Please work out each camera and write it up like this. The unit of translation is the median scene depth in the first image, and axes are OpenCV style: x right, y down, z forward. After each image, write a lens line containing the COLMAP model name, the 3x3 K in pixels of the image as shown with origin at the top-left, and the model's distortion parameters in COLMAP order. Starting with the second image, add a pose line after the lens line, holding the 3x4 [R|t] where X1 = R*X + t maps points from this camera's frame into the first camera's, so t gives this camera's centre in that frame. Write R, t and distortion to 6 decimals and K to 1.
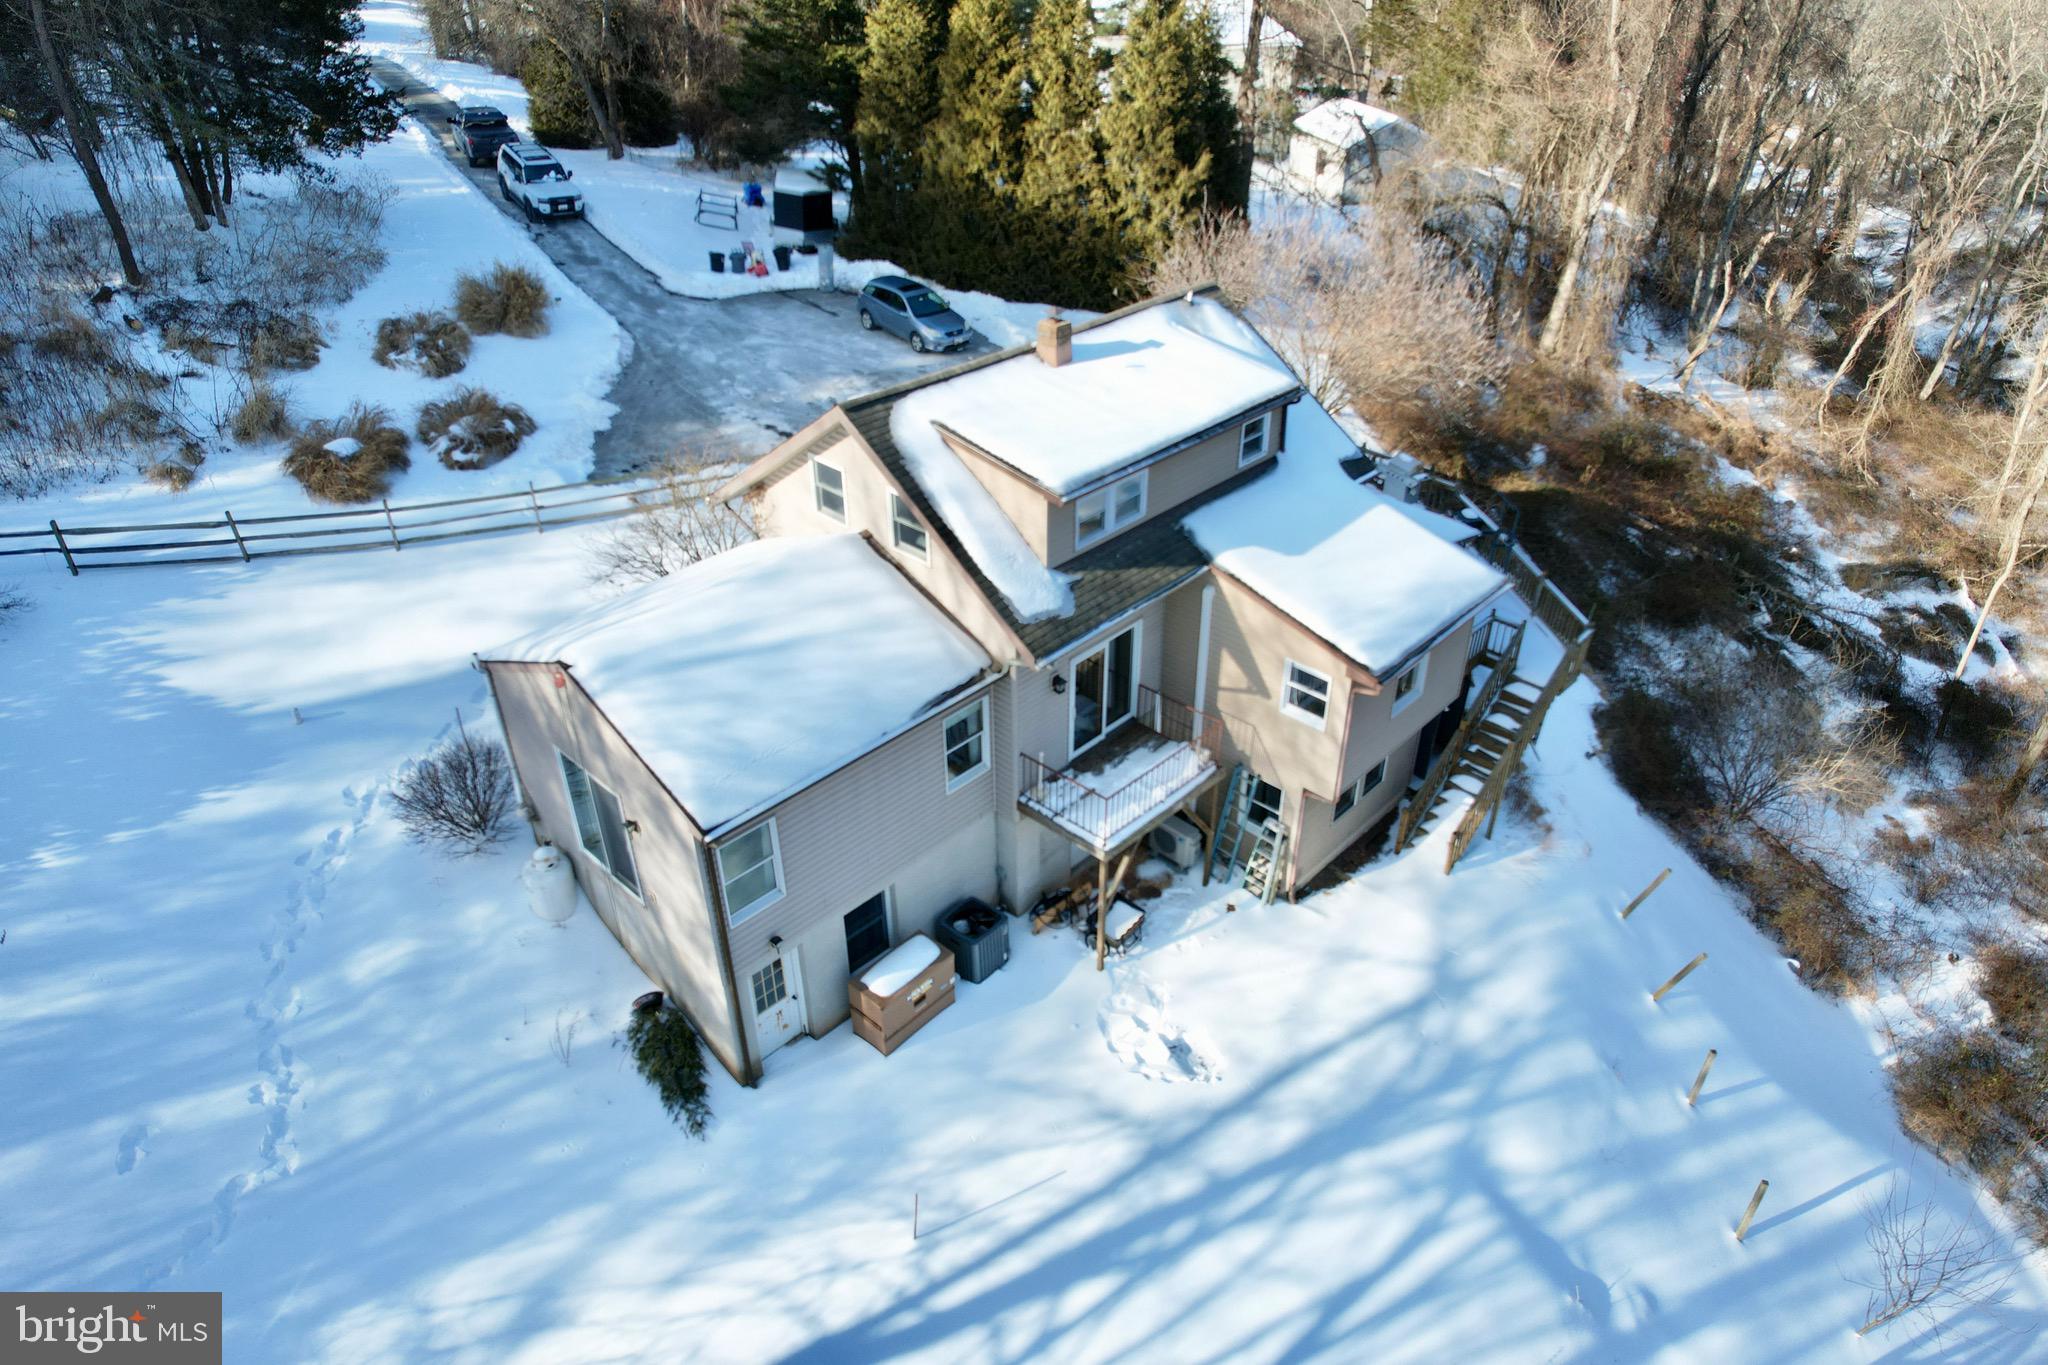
lens RADIAL K [[1304.8, 0, 1040.6], [0, 1304.8, 676.6], [0, 0, 1]] dist [-0.071196, 0.067687]
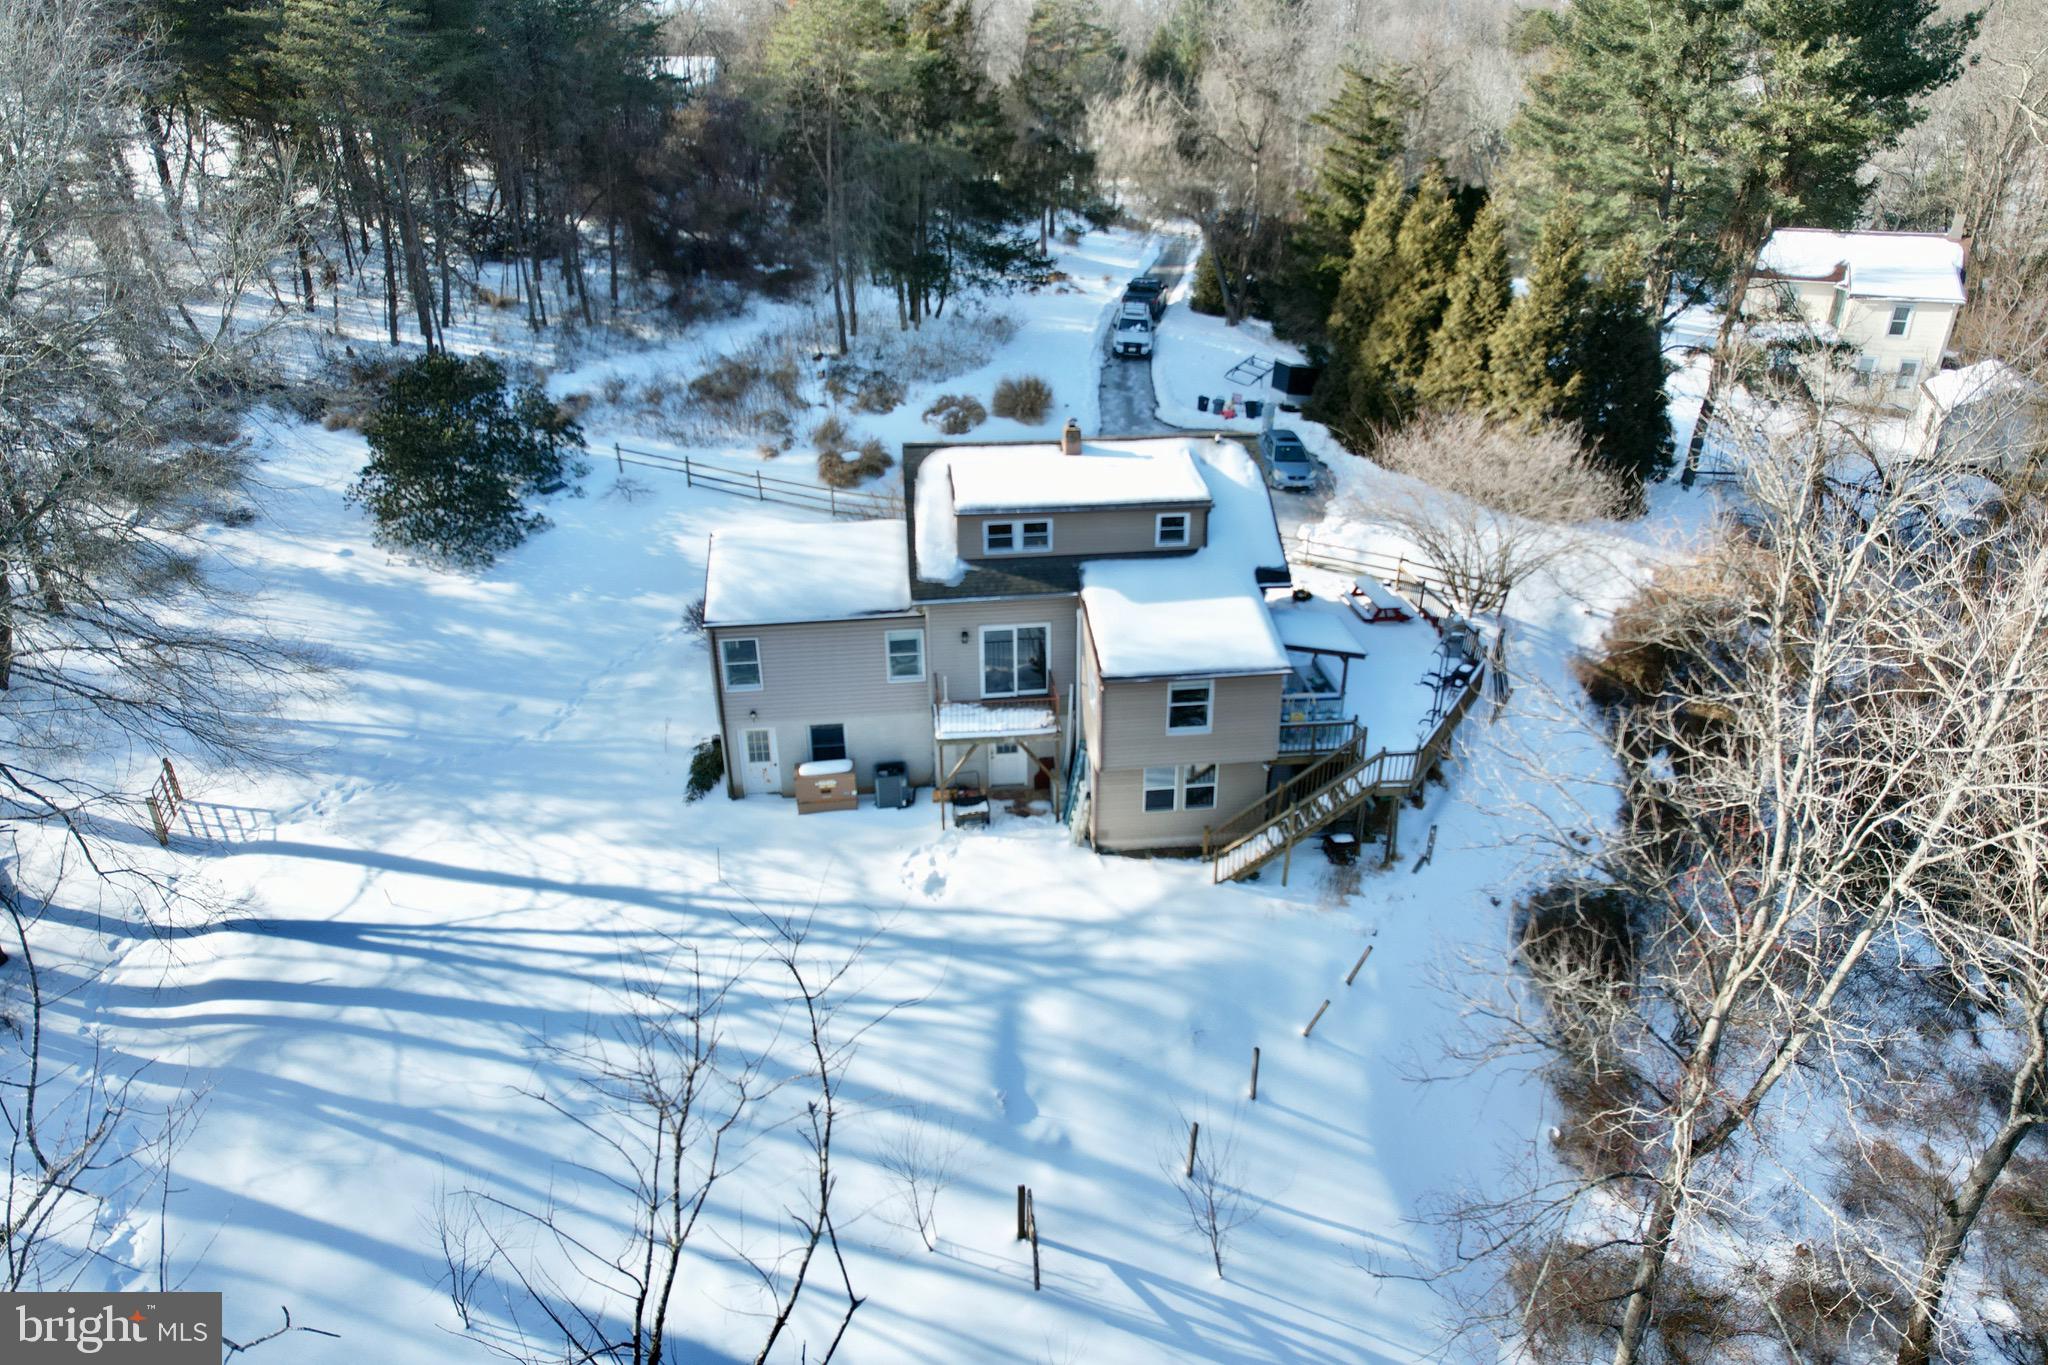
lens RADIAL K [[1304.8, 0, 1040.6], [0, 1304.8, 676.6], [0, 0, 1]] dist [-0.071196, 0.067687]
pose [[0.765648, 0.268031, -0.584759, 0.674800], [-0.343642, 0.938896, -0.019590, 0.033307], [0.543777, 0.215946, 0.810971, -0.146562]]
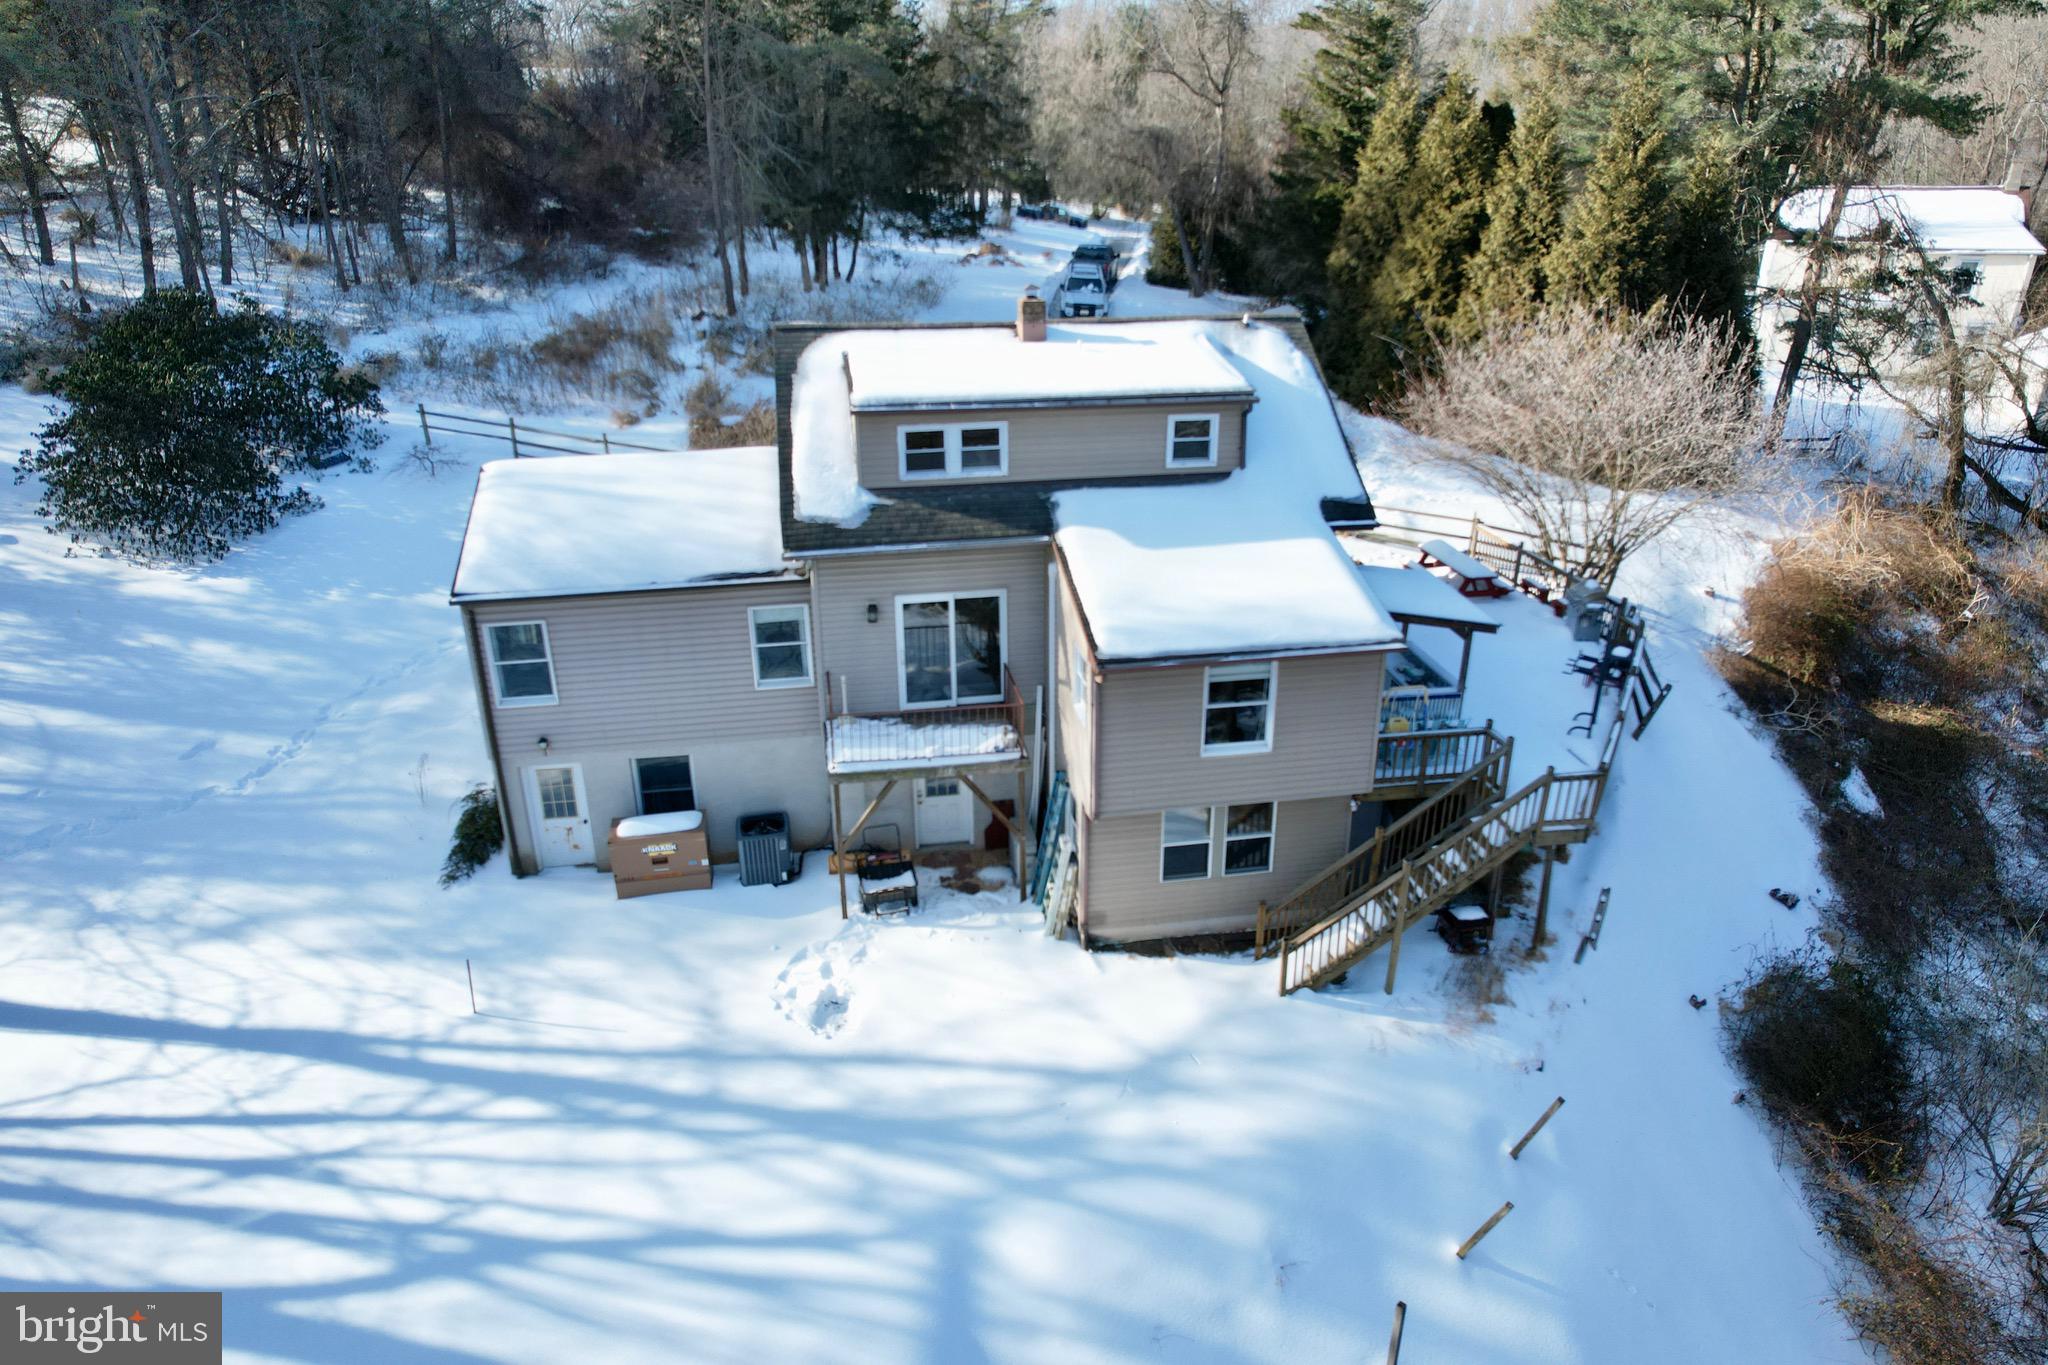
lens RADIAL K [[1304.8, 0, 1040.6], [0, 1304.8, 676.6], [0, 0, 1]] dist [-0.071196, 0.067687]
pose [[0.800164, 0.226929, -0.555194, 0.455192], [-0.321087, 0.943919, -0.076945, 0.058118], [0.506597, 0.239834, 0.828154, 0.159843]]
